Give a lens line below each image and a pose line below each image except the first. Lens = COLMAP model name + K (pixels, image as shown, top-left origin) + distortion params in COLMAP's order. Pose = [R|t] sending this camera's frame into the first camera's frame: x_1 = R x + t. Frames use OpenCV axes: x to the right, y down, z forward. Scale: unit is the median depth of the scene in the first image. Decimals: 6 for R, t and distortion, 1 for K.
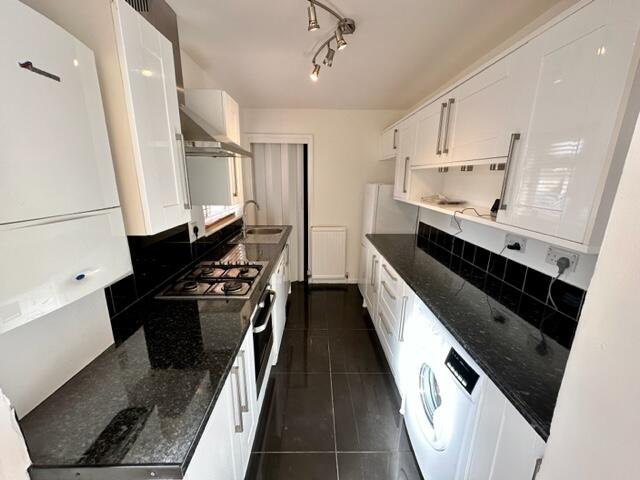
lens RADIAL K [[255.5, 0, 320.5], [0, 255.5, 239.5], [0, 0, 1]] dist [0.002036, -0.000721]
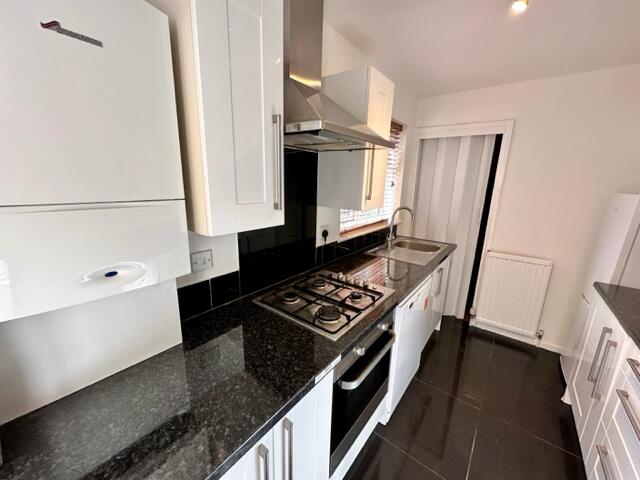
lens RADIAL K [[255.5, 0, 318.4], [0, 255.5, 240.0], [0, 0, 1]] dist [0.002036, -0.000721]
pose [[0.776319, 0.157014, -0.610472, 0.043494], [-0.169568, 0.984799, 0.037657, -0.038567], [0.607105, 0.074283, 0.791142, 0.223324]]
